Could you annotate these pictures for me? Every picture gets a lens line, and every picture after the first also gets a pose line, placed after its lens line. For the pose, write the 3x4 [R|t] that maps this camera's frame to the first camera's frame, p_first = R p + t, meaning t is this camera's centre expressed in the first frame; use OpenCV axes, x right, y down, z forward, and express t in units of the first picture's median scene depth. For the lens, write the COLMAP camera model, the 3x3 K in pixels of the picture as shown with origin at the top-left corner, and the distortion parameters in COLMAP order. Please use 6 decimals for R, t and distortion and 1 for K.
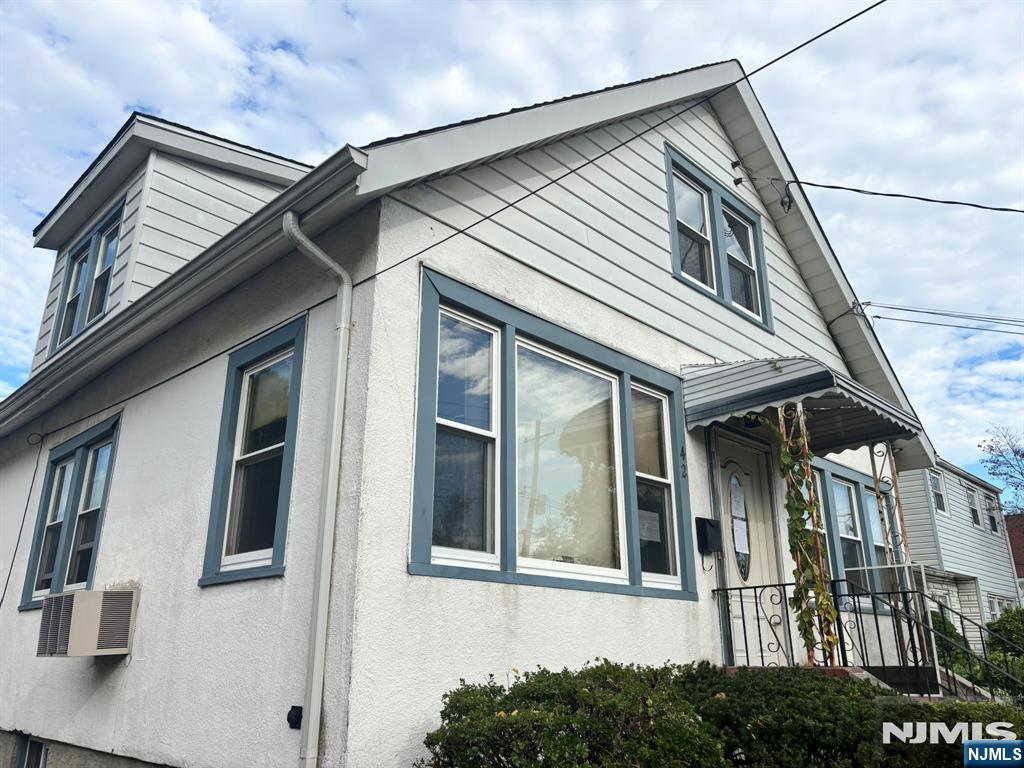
lens RADIAL K [[759.8, 0, 512.0], [0, 759.8, 384.0], [0, 0, 1]] dist [0.094915, -0.001668]
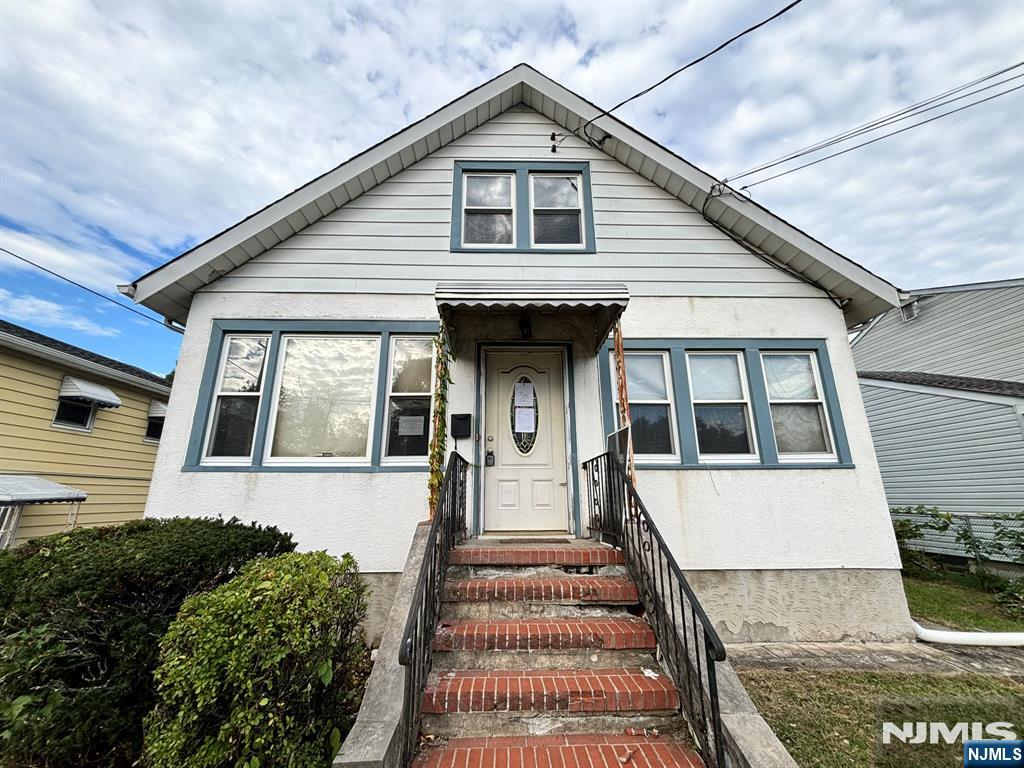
lens RADIAL K [[372.9, 0, 512.0], [0, 372.9, 384.0], [0, 0, 1]] dist [0.001471, 0.000184]
pose [[0.709032, -0.178456, -0.682223, 0.738010], [0.233372, 0.972316, -0.011796, 0.140914], [0.665441, -0.150848, 0.731049, 0.529356]]
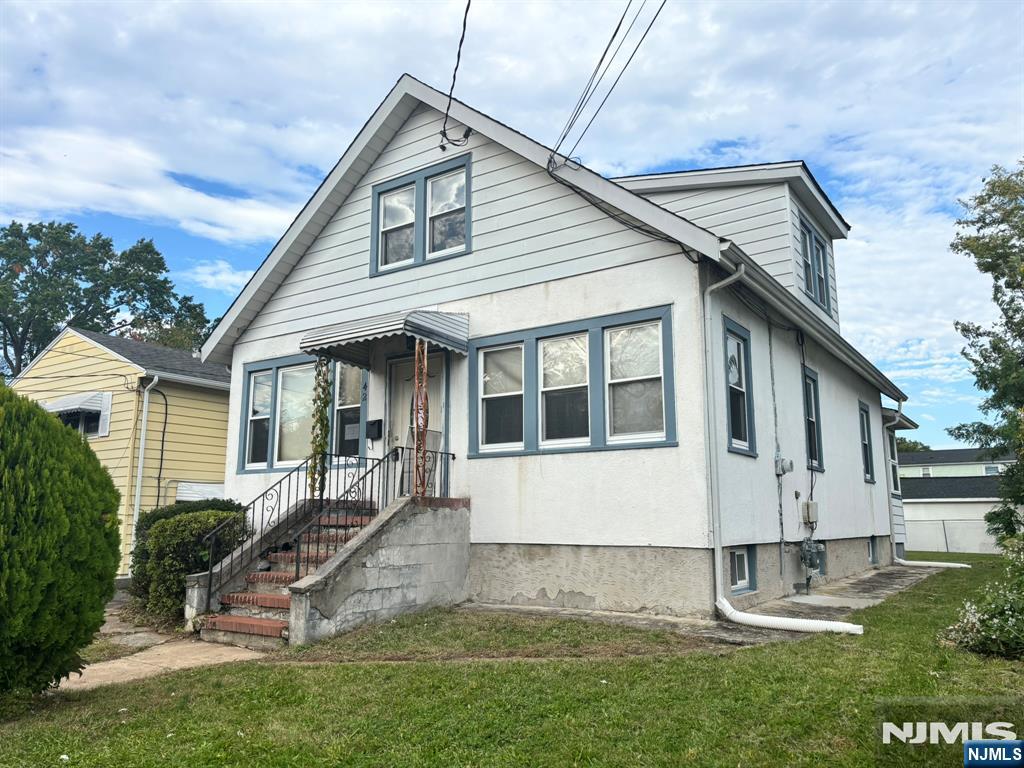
lens RADIAL K [[759.8, 0, 512.0], [0, 759.8, 384.0], [0, 0, 1]] dist [0.094915, -0.001668]
pose [[0.161820, -0.181361, -0.970011, 1.833171], [0.319131, 0.939764, -0.122468, 0.378148], [0.933793, -0.289743, 0.209951, 0.883803]]
